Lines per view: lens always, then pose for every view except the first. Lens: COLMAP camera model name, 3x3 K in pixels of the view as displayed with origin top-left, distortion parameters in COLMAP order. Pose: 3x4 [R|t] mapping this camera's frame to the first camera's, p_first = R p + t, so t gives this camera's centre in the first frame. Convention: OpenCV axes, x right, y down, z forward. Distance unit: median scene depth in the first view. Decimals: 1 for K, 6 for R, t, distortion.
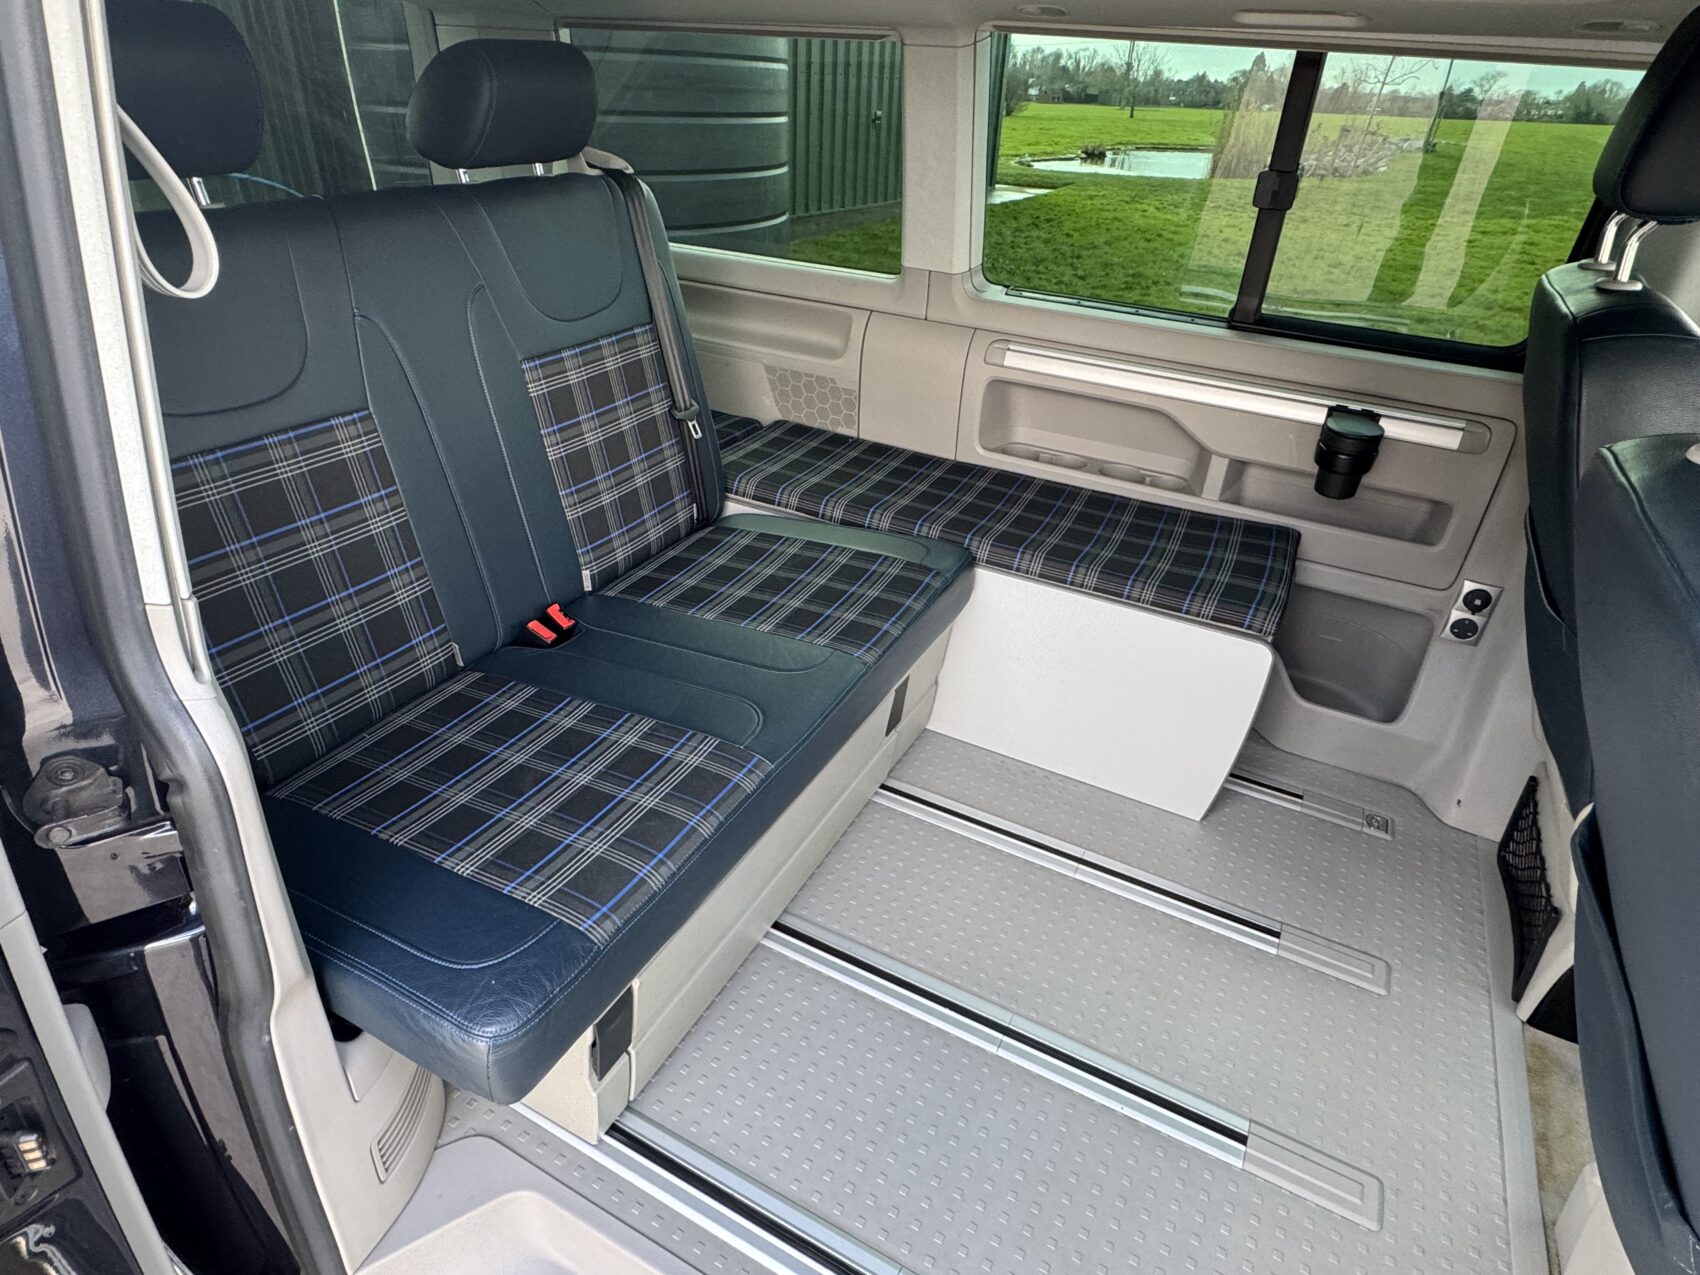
lens RADIAL K [[948.6, 0, 843.1], [0, 948.6, 639.6], [0, 0, 1]] dist [0.000006, -0.000905]
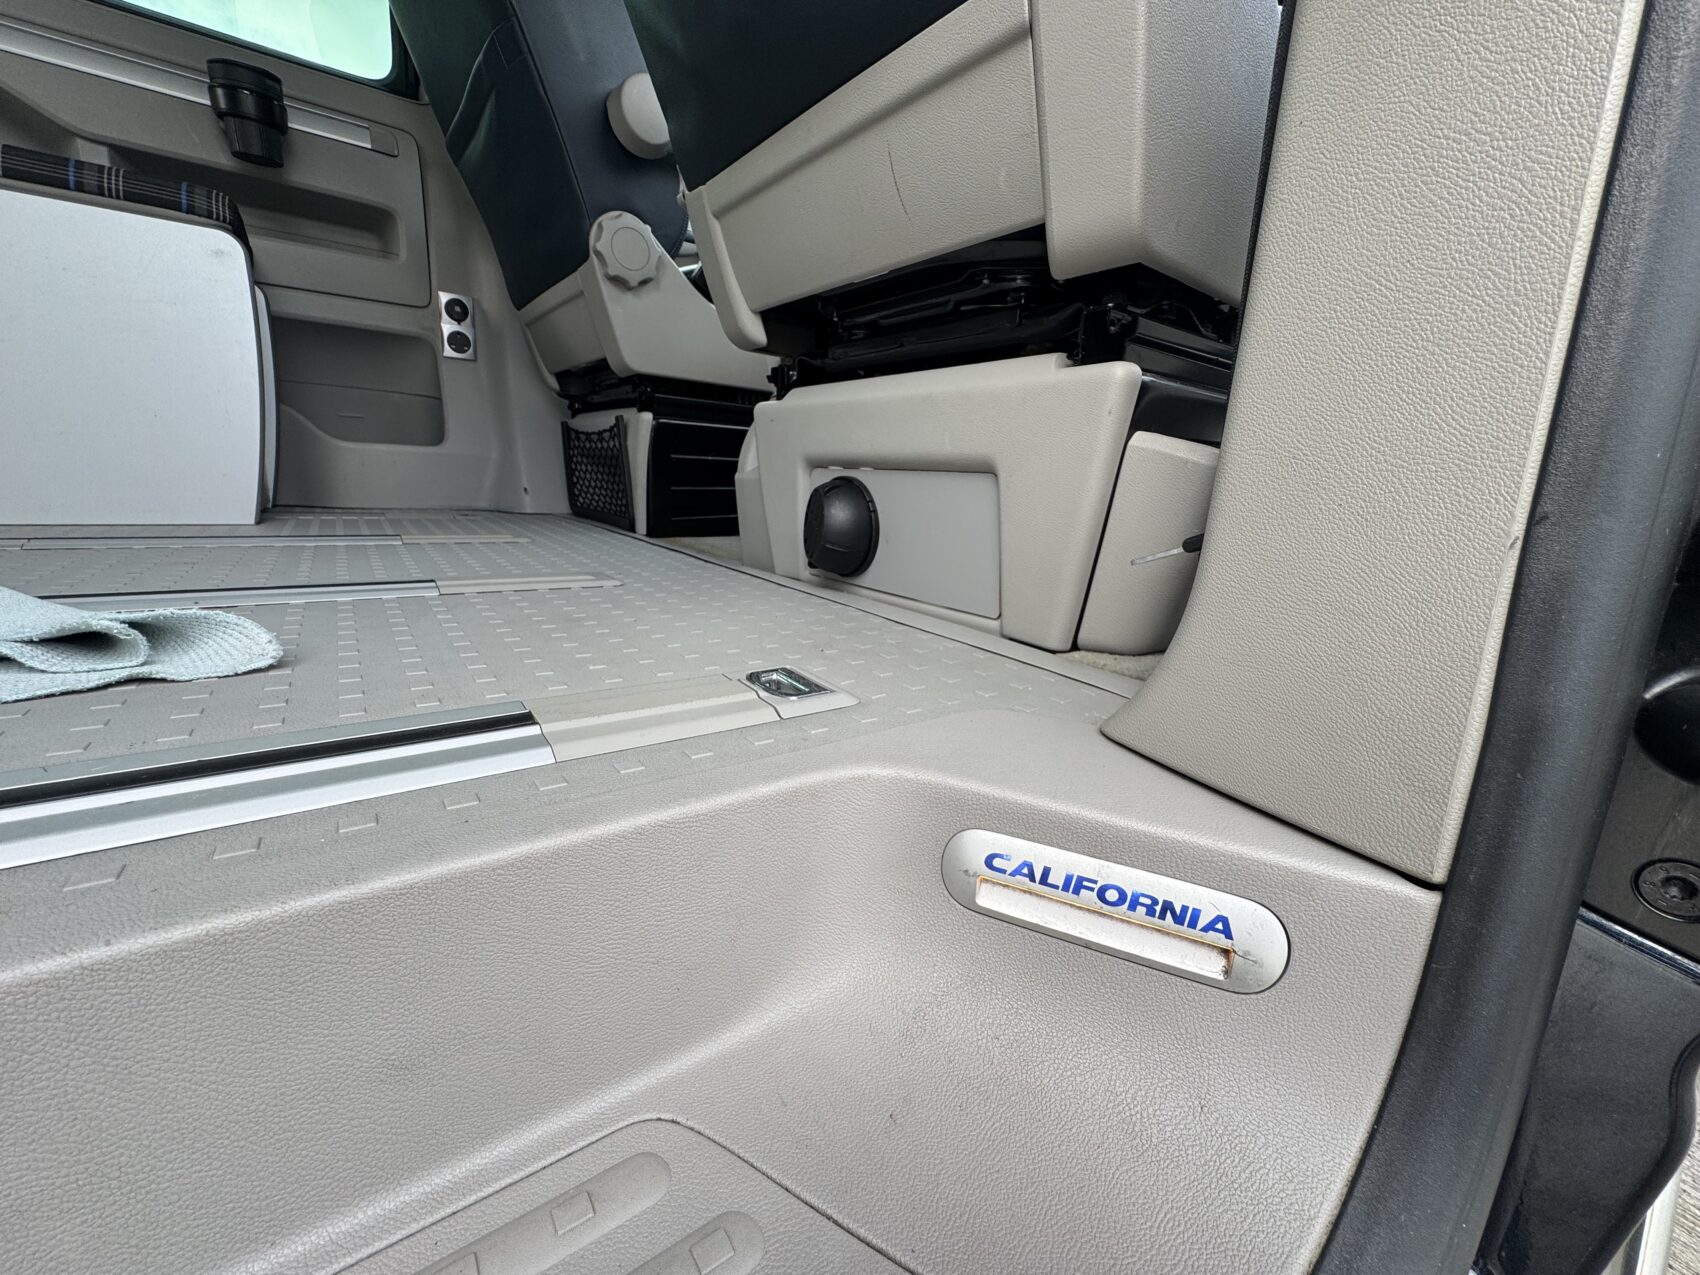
lens RADIAL K [[674.7, 0, 850.1], [0, 674.7, 641.7], [0, 0, 1]] dist [-0.001355, 0.000382]
pose [[0.438905, -0.231280, 0.868258, 0.089152], [0.443121, 0.896340, 0.014762, 0.517894], [-0.781668, 0.378265, 0.495894, 0.394593]]
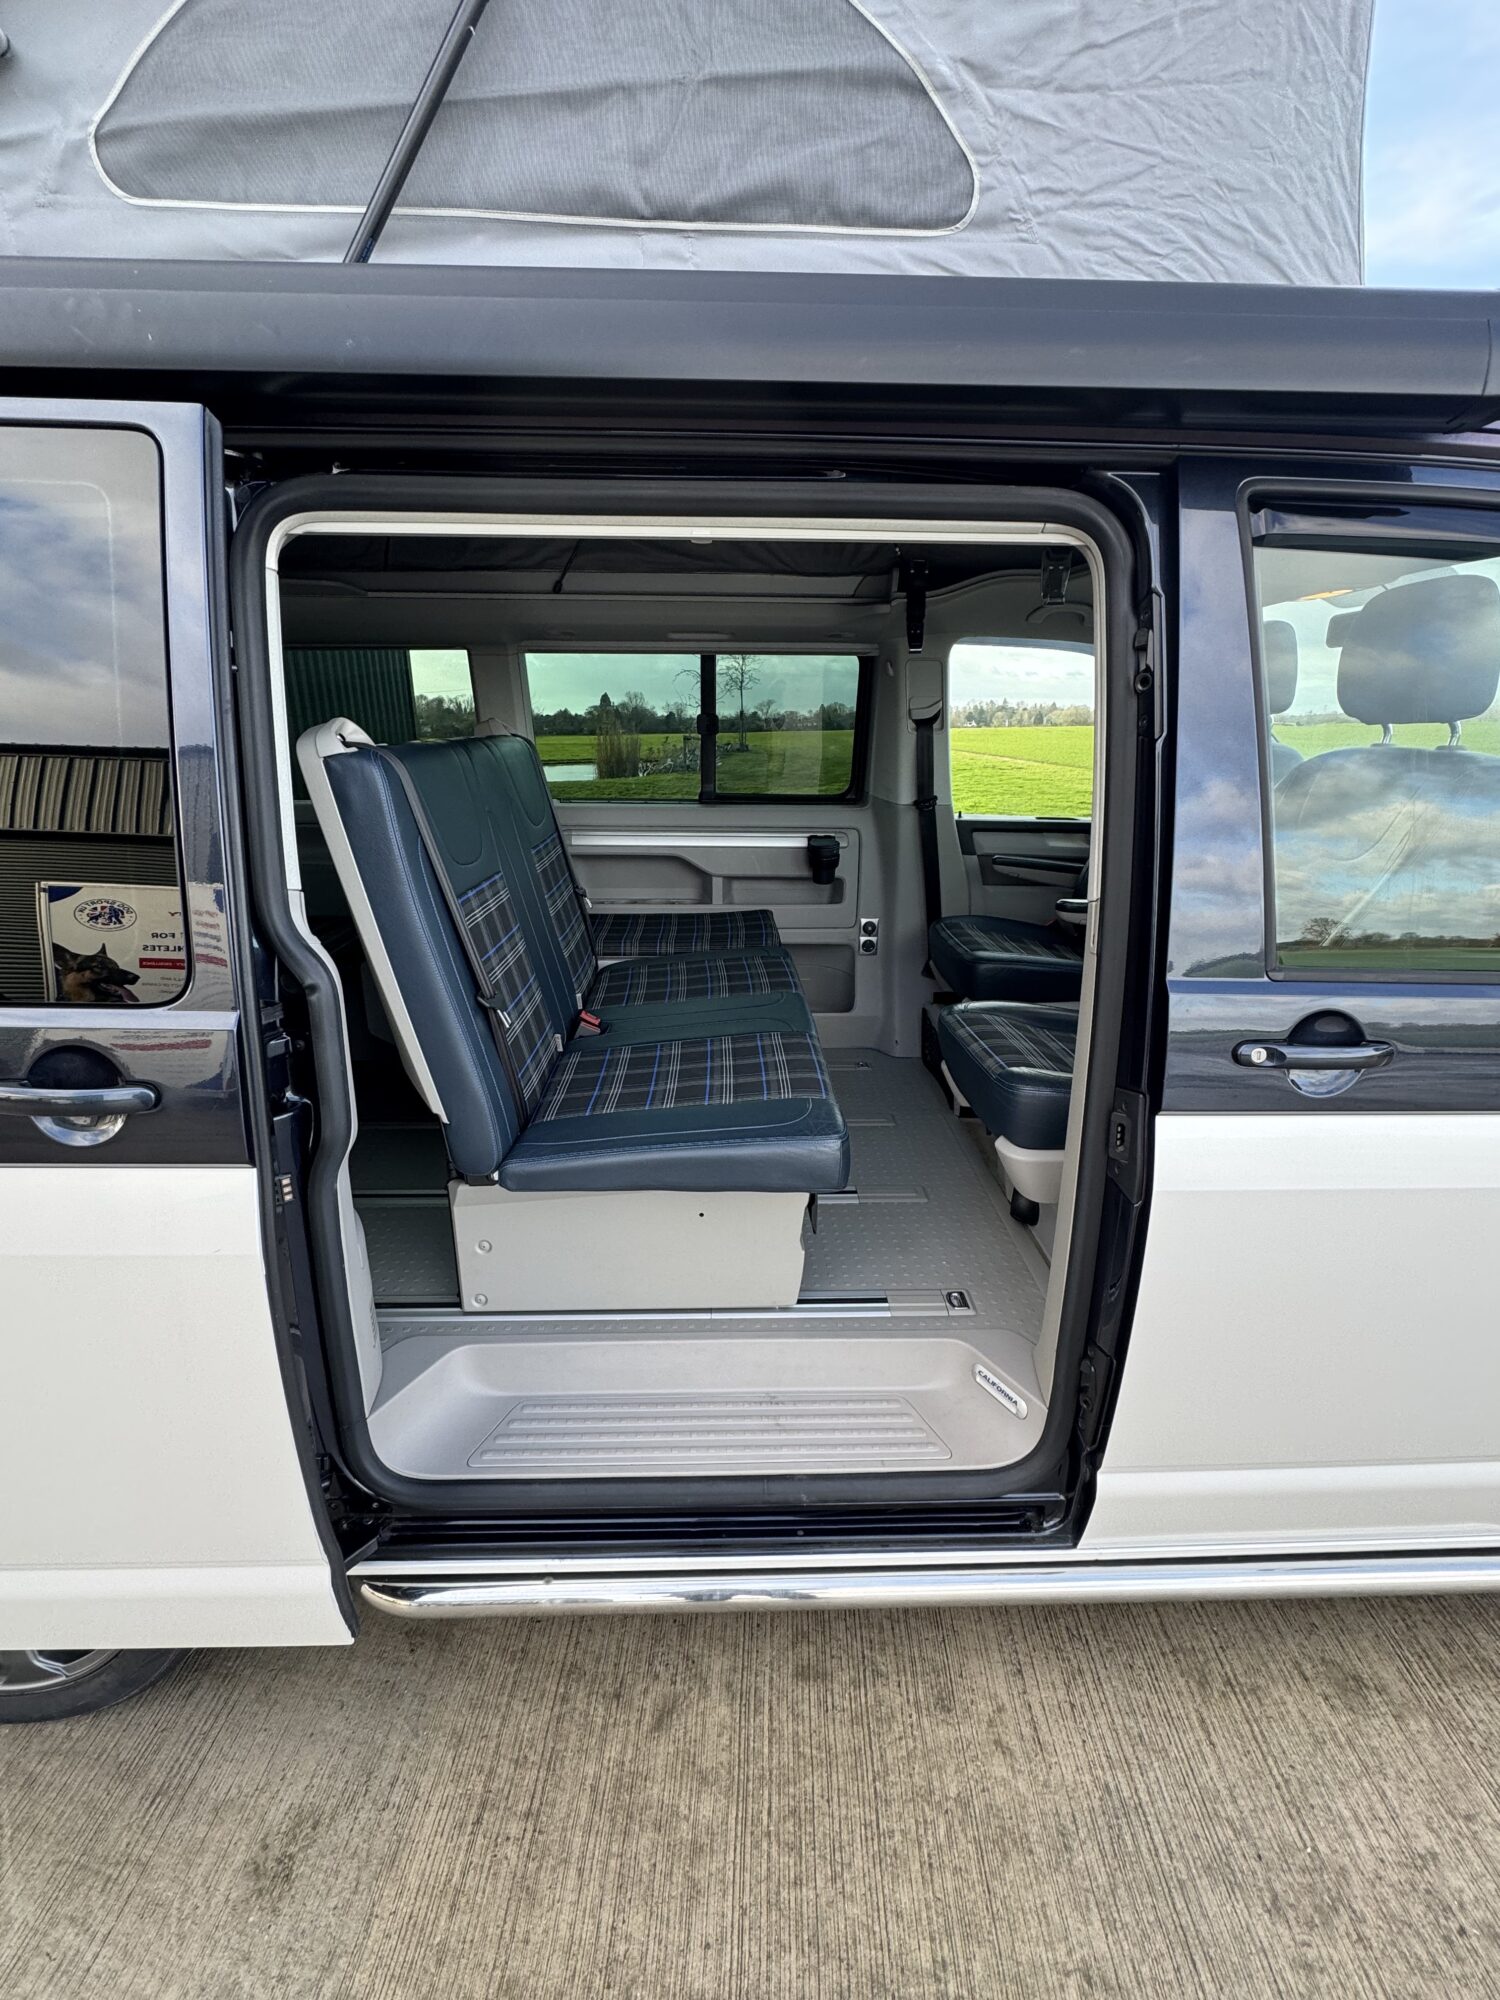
lens RADIAL K [[869.7, 0, 753.6], [0, 869.7, 1006.3], [0, 0, 1]] dist [0.000767, 0.000693]
pose [[0.867879, -0.194569, 0.457088, -0.316069], [0.286228, 0.947881, -0.139980, 0.278290], [-0.406030, 0.252317, 0.878337, -0.335530]]
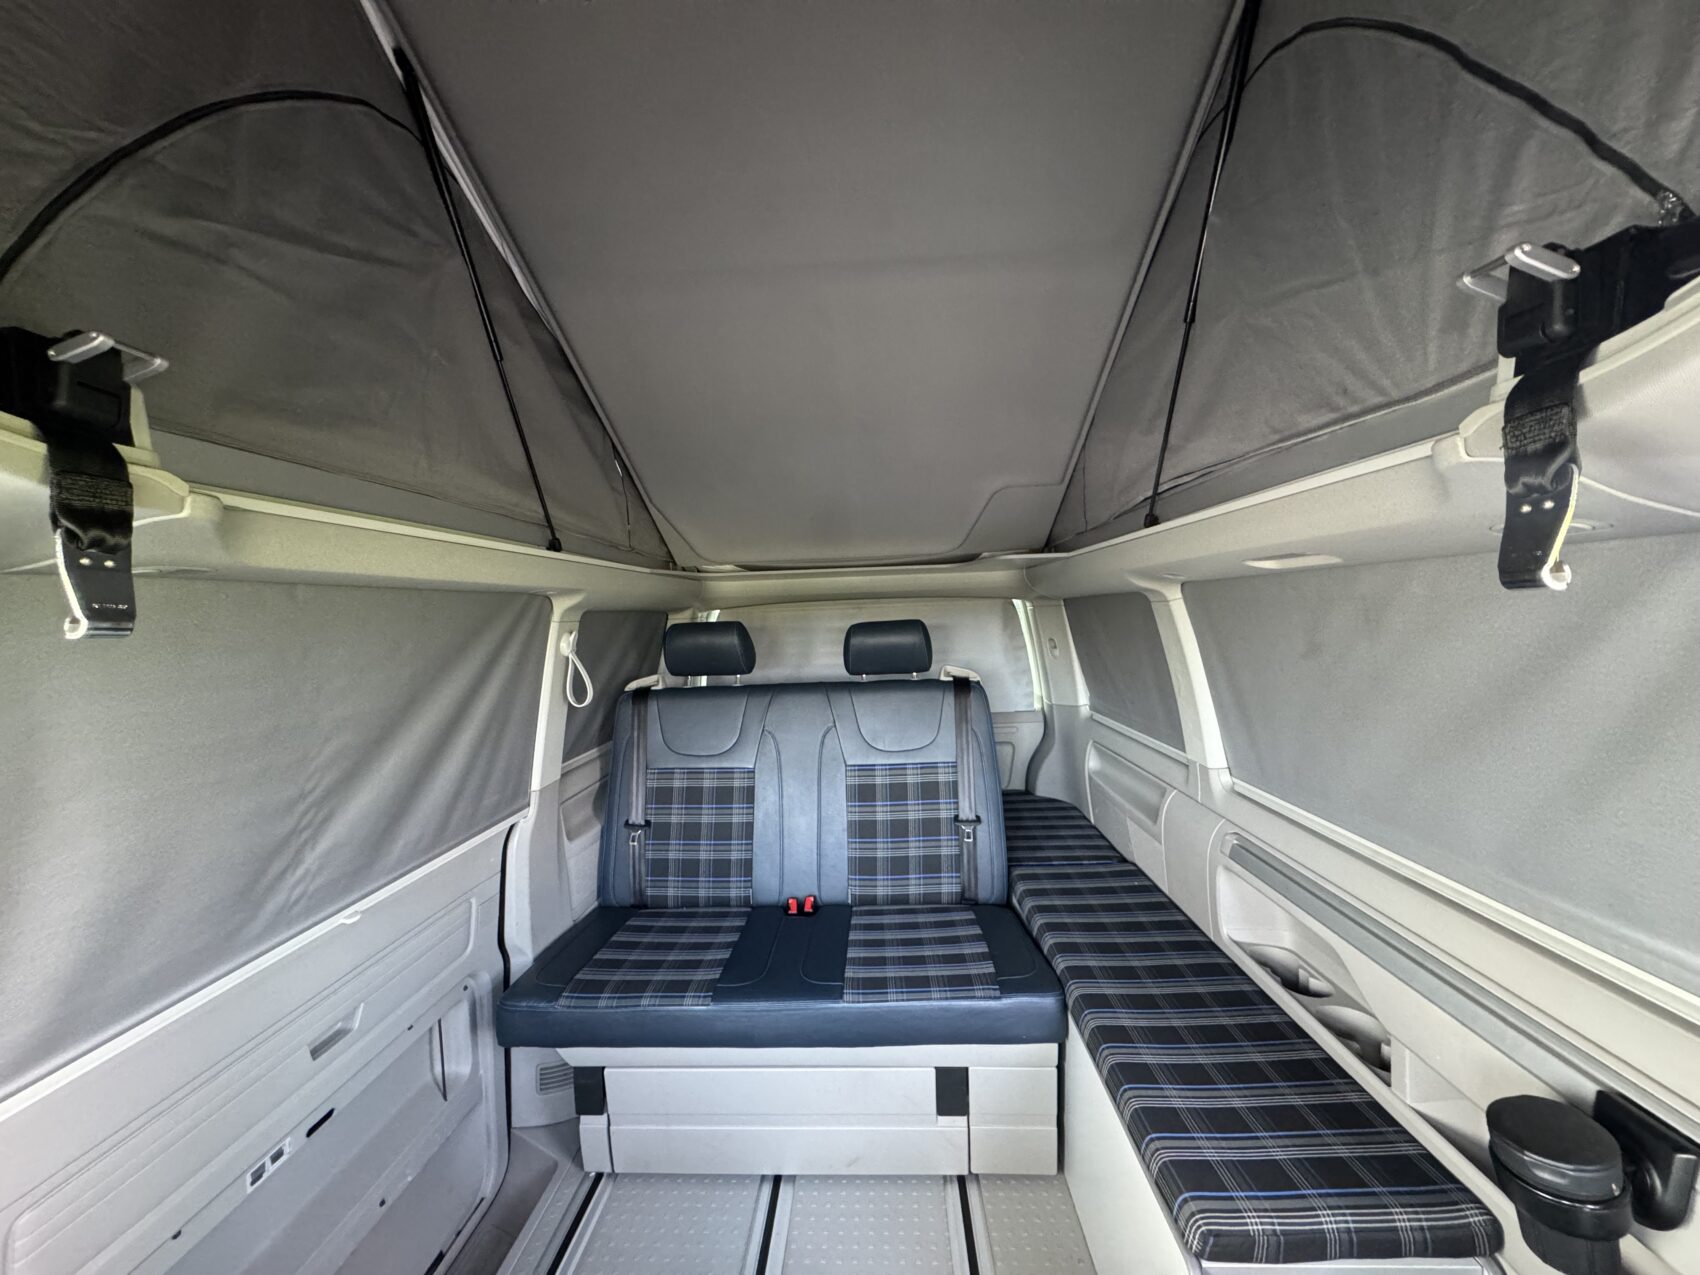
lens RADIAL K [[679.1, 0, 847.5], [0, 679.1, 634.4], [0, 0, 1]] dist [-0.000154, 0.000758]
pose [[0.421249, -0.035194, -0.906262, 0.778233], [-0.420459, 0.877799, -0.229526, -0.178277], [0.803594, 0.477734, 0.354975, 0.326193]]
